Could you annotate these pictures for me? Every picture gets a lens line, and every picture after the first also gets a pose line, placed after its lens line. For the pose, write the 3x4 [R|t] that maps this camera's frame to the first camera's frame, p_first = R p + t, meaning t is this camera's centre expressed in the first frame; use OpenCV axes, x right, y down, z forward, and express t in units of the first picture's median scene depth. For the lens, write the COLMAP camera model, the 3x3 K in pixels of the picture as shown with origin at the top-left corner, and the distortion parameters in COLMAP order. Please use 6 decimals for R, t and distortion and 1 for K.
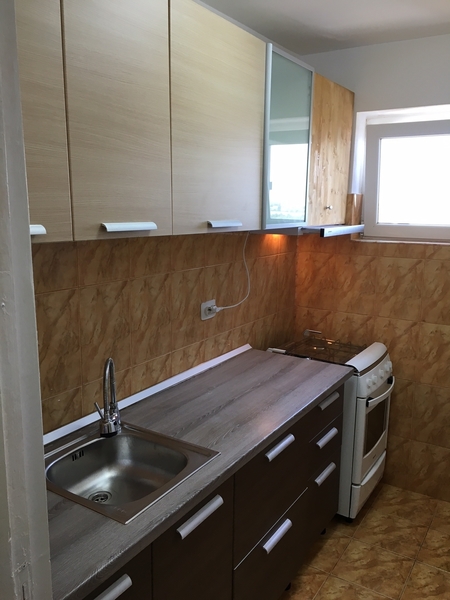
lens RADIAL K [[512.7, 0, 225.0], [0, 512.7, 300.0], [0, 0, 1]] dist [0.078534, -0.105411]
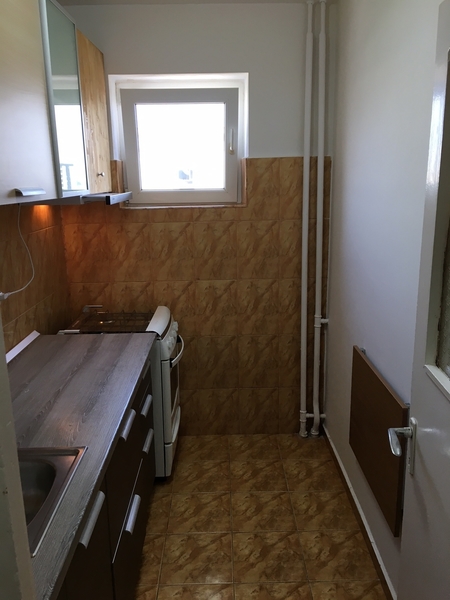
lens RADIAL K [[512.7, 0, 225.0], [0, 512.7, 300.0], [0, 0, 1]] dist [0.078534, -0.105411]
pose [[0.837213, -0.155475, 0.524312, -0.137518], [0.129402, 0.987830, 0.086295, -0.001919], [-0.531348, -0.004400, 0.847143, 0.061030]]
